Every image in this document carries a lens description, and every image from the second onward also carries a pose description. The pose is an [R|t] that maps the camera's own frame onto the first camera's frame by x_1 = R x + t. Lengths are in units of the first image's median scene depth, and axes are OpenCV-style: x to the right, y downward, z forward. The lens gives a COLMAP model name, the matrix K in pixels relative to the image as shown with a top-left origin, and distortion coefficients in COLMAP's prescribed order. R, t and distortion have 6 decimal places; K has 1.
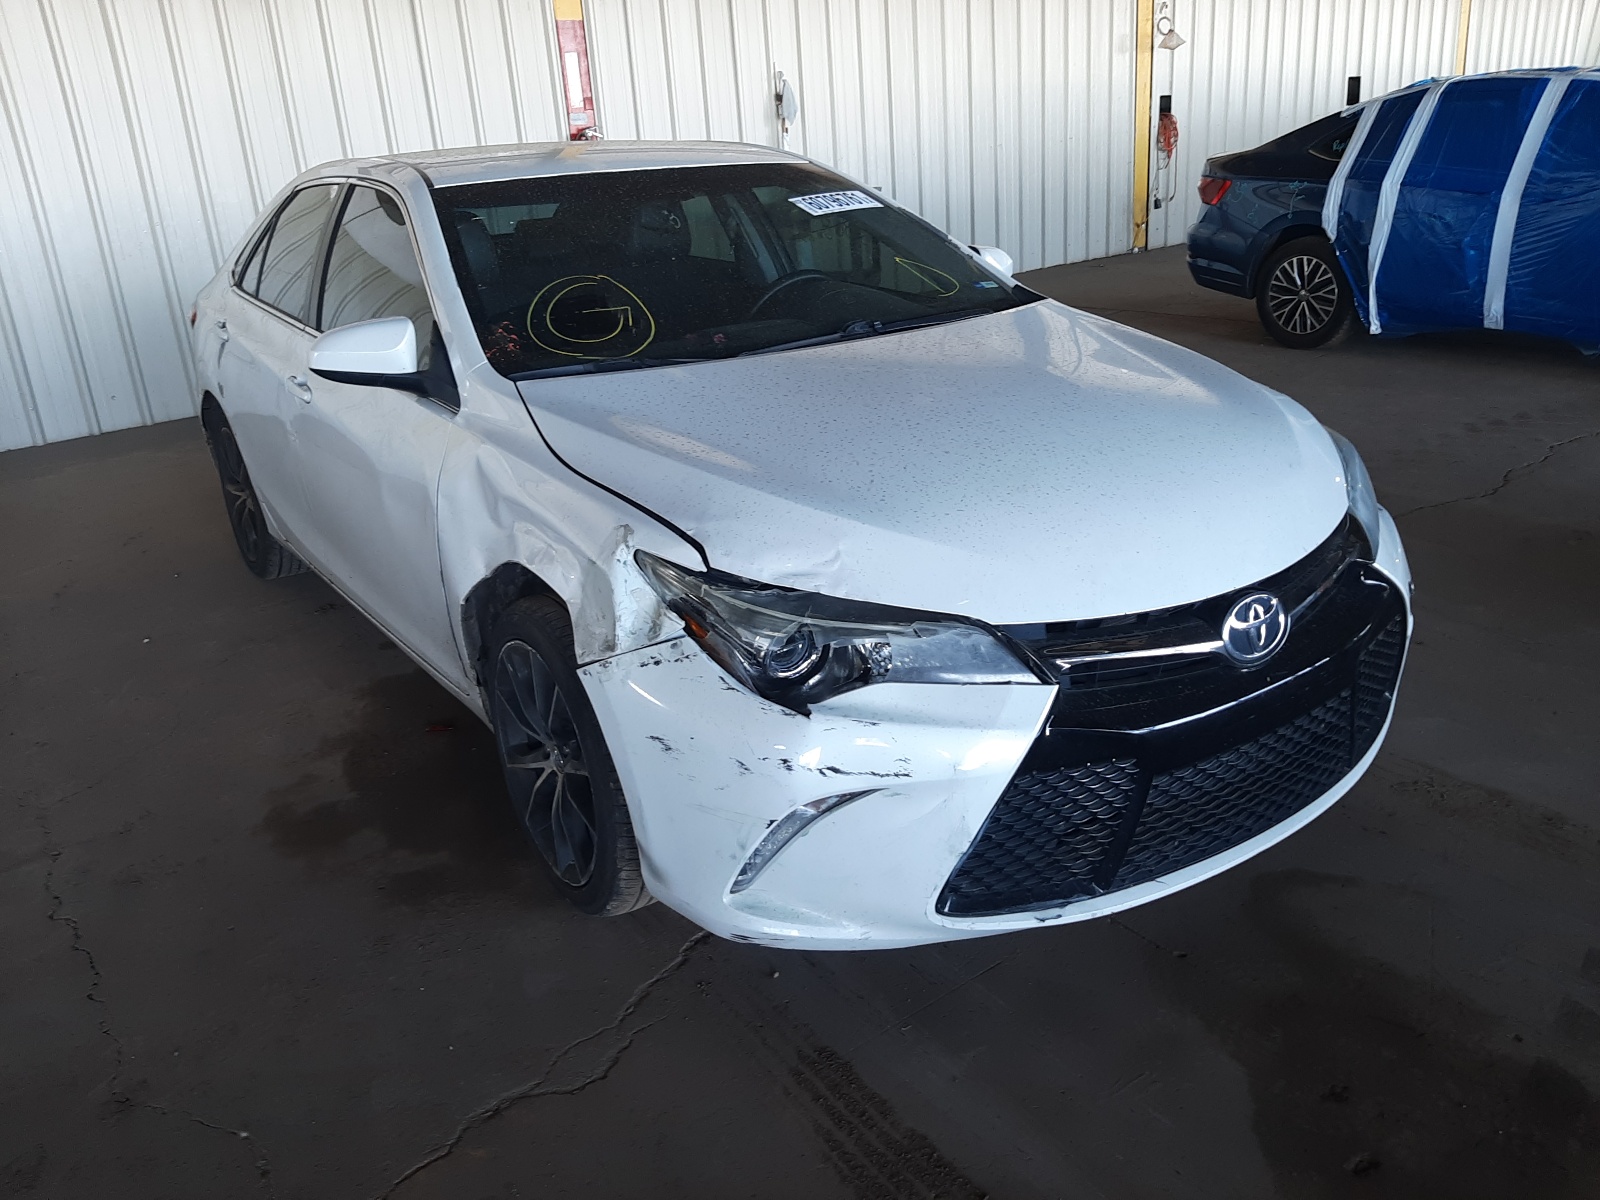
lens RADIAL K [[1217.4, 0, 802.0], [0, 1217.4, 592.8], [0, 0, 1]] dist [0.106761, -0.228712]
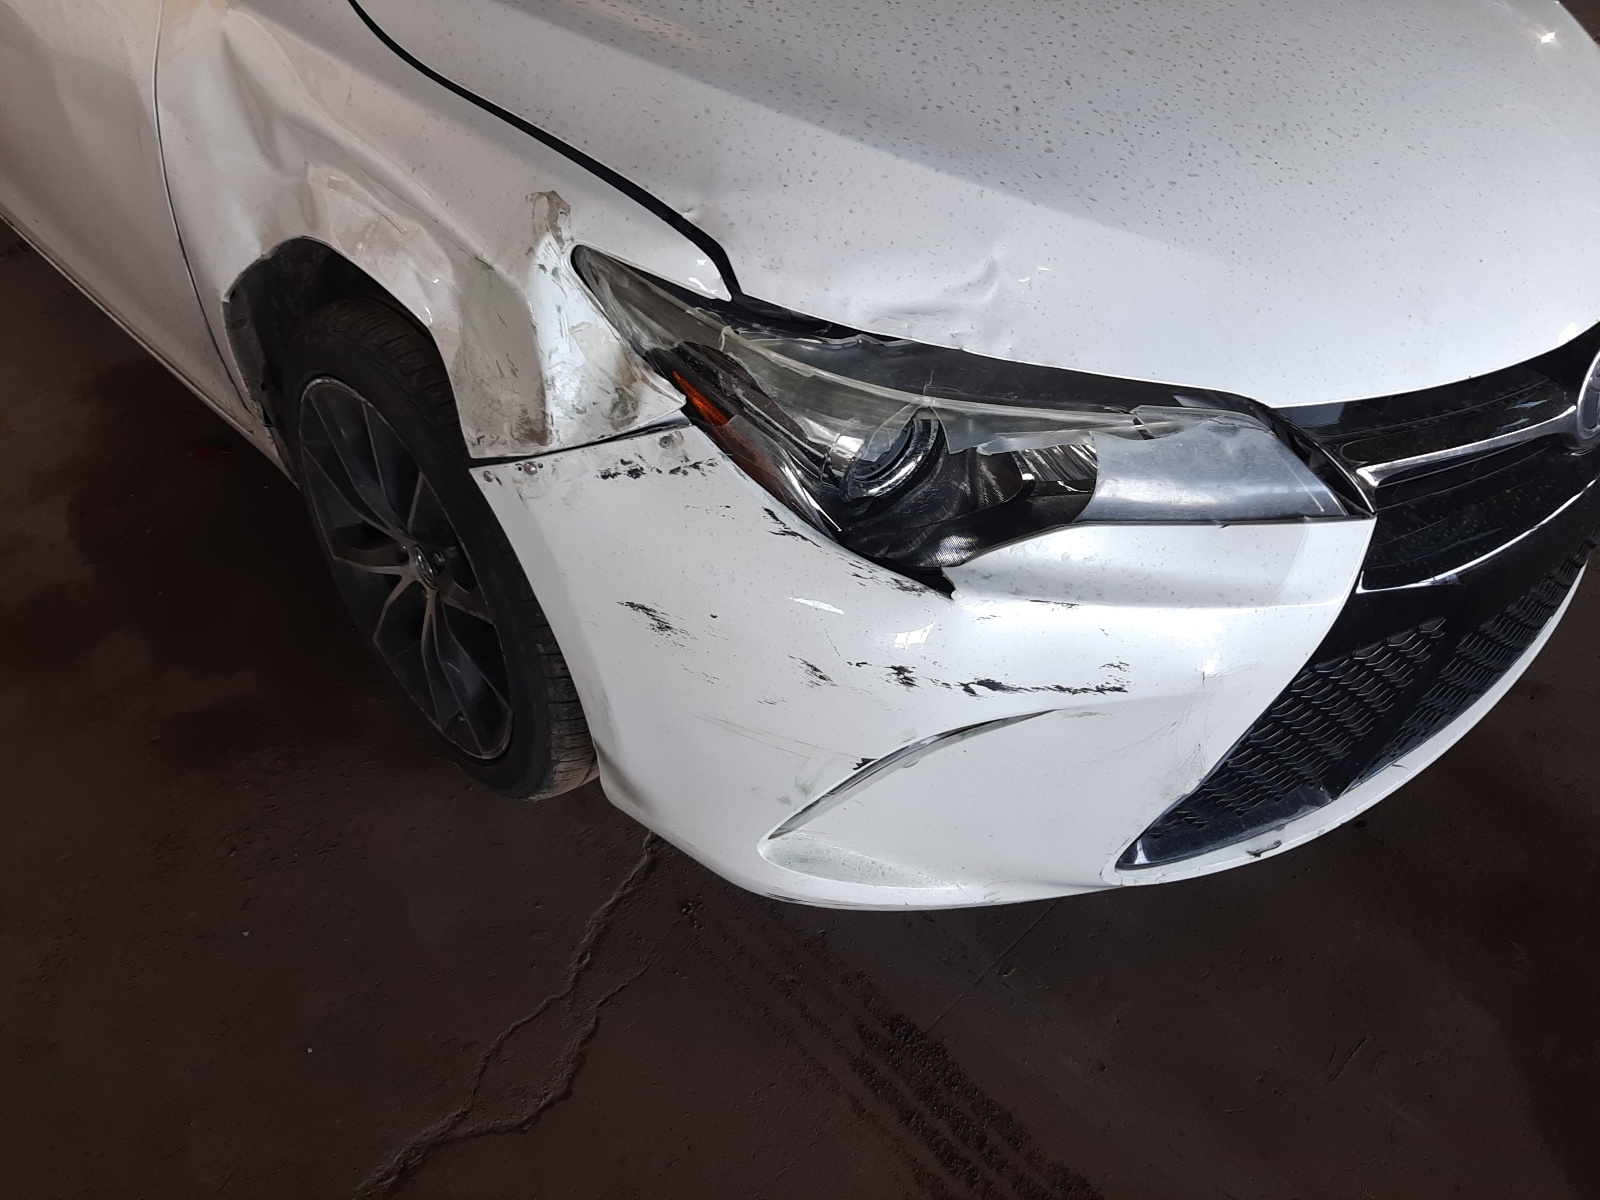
lens RADIAL K [[1217.4, 0, 802.0], [0, 1217.4, 592.8], [0, 0, 1]] dist [0.106761, -0.228712]
pose [[0.986932, -0.039258, 0.156280, -0.131594], [-0.013042, 0.947225, 0.320304, -0.065169], [-0.160607, -0.318157, 0.934335, 0.466958]]
